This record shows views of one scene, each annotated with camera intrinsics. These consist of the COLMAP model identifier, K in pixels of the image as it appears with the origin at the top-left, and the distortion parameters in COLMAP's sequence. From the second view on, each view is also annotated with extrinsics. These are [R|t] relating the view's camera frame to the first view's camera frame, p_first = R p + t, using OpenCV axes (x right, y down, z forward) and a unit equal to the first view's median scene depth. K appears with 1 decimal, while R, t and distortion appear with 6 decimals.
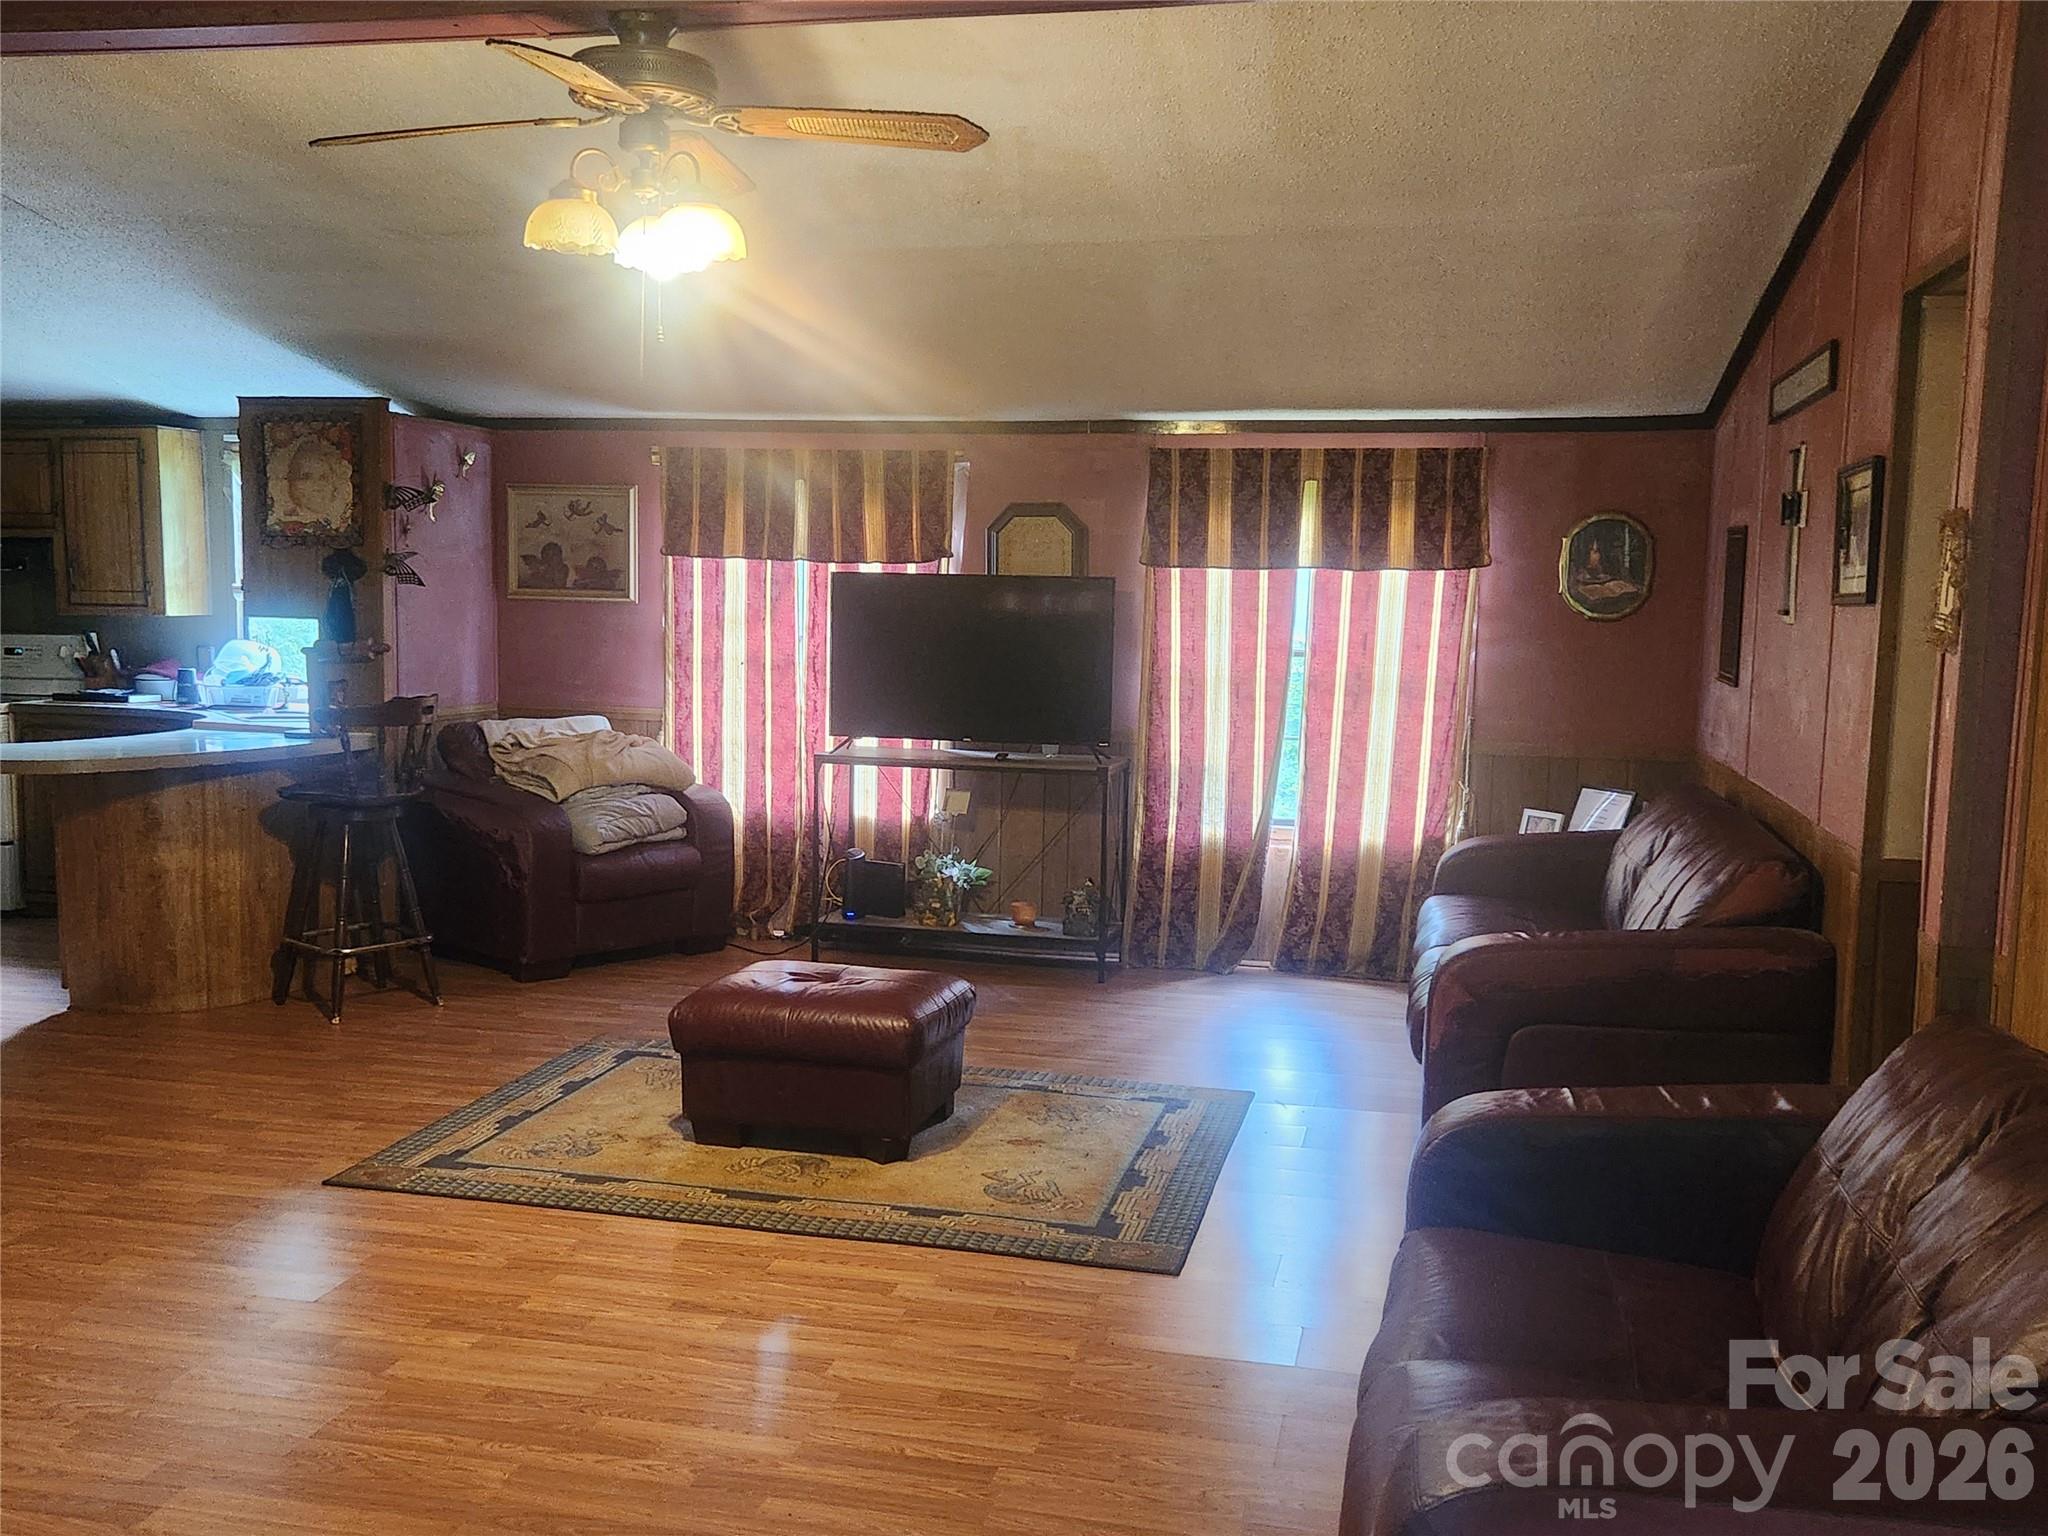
lens RADIAL K [[1890.9, 0, 1005.6], [0, 1890.9, 783.4], [0, 0, 1]] dist [0.034799, 0.000000]
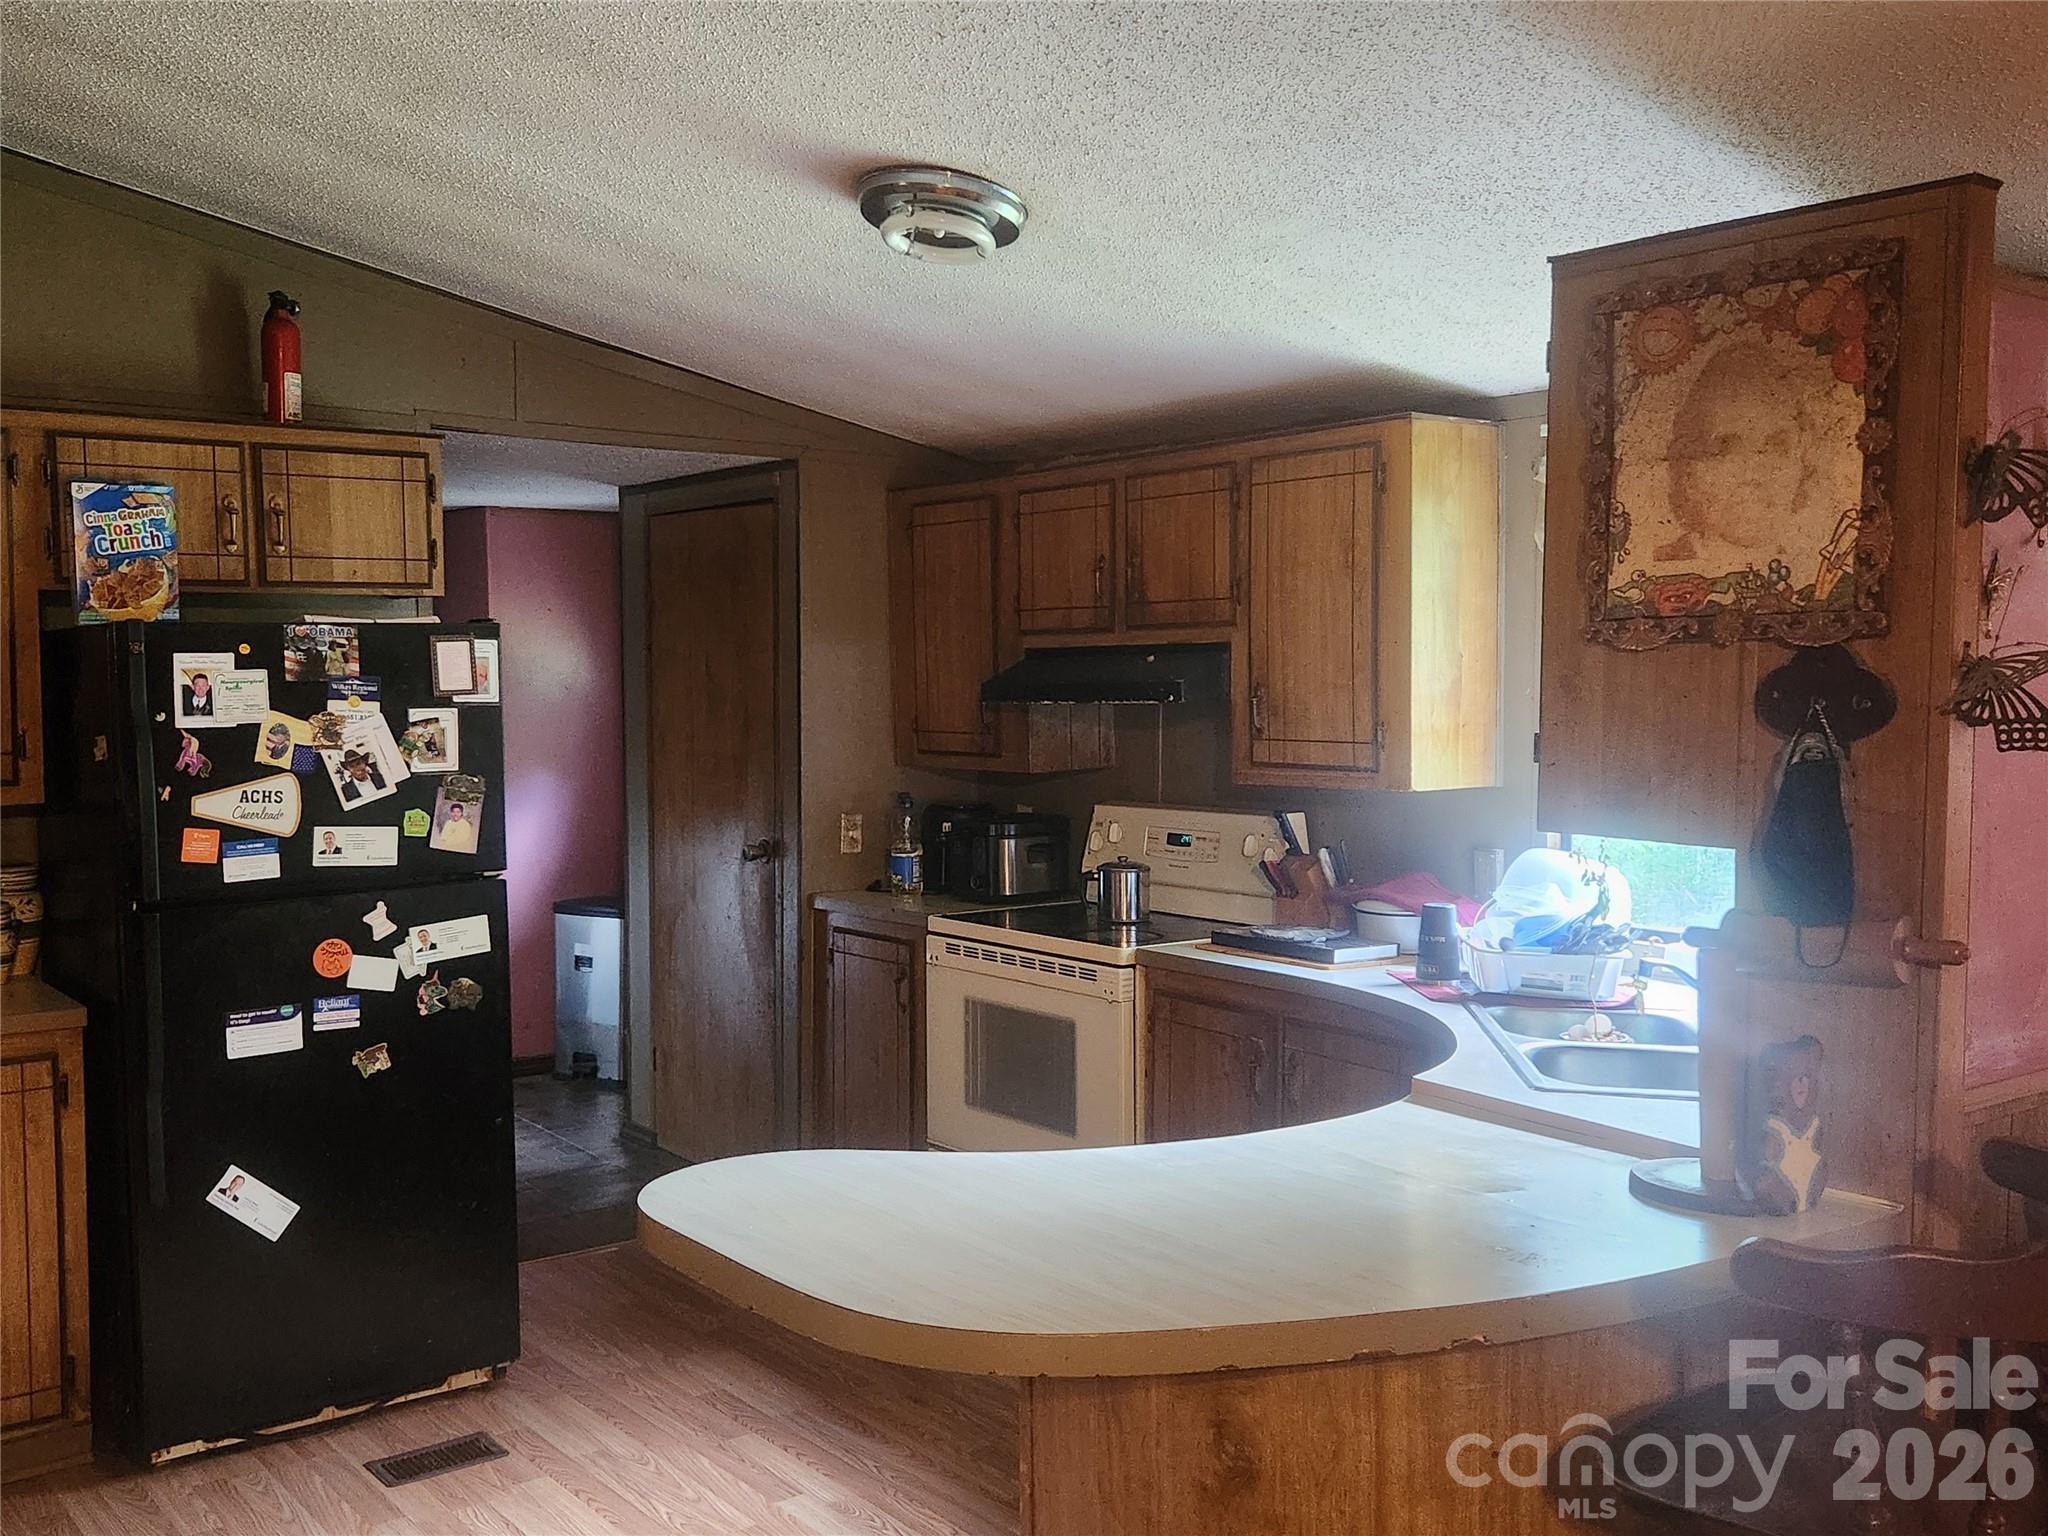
lens RADIAL K [[1952.8, 0, 1020.9], [0, 1952.8, 757.9], [0, 0, 1]] dist [0.092103, 0.000000]
pose [[0.785409, 0.015105, -0.618792, -0.241715], [-0.058490, 0.997040, -0.049901, -0.077717], [0.616207, 0.075386, 0.783968, 0.635543]]
